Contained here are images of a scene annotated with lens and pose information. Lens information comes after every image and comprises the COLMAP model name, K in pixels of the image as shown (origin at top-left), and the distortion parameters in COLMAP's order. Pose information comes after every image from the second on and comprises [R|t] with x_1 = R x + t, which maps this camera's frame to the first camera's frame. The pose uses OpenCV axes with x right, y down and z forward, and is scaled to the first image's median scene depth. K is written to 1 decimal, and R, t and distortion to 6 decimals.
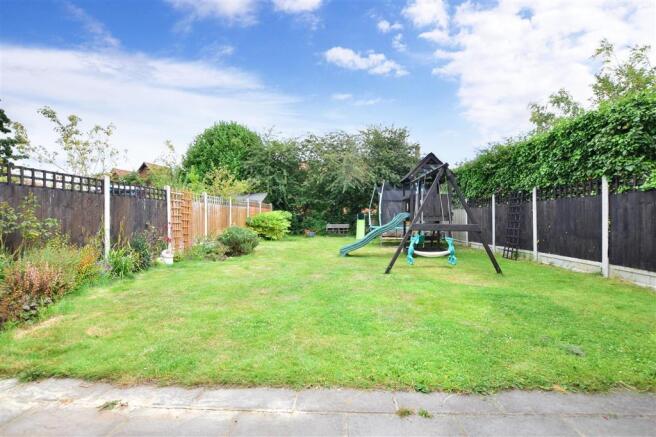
lens RADIAL K [[296.2, 0, 328.0], [0, 296.2, 218.5], [0, 0, 1]] dist [-0.002191, -0.000140]
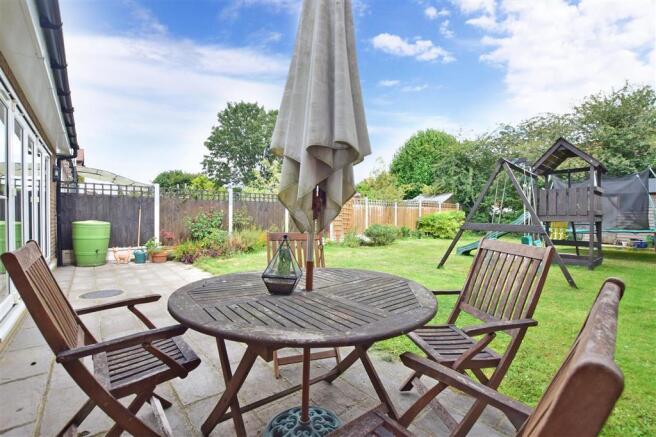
lens RADIAL K [[296.2, 0, 328.0], [0, 296.2, 218.5], [0, 0, 1]] dist [-0.002191, -0.000140]
pose [[0.675100, 0.010008, -0.737658, 0.260363], [-0.010385, 0.999938, 0.004062, 0.001831], [0.737653, 0.004918, 0.675162, -0.008571]]
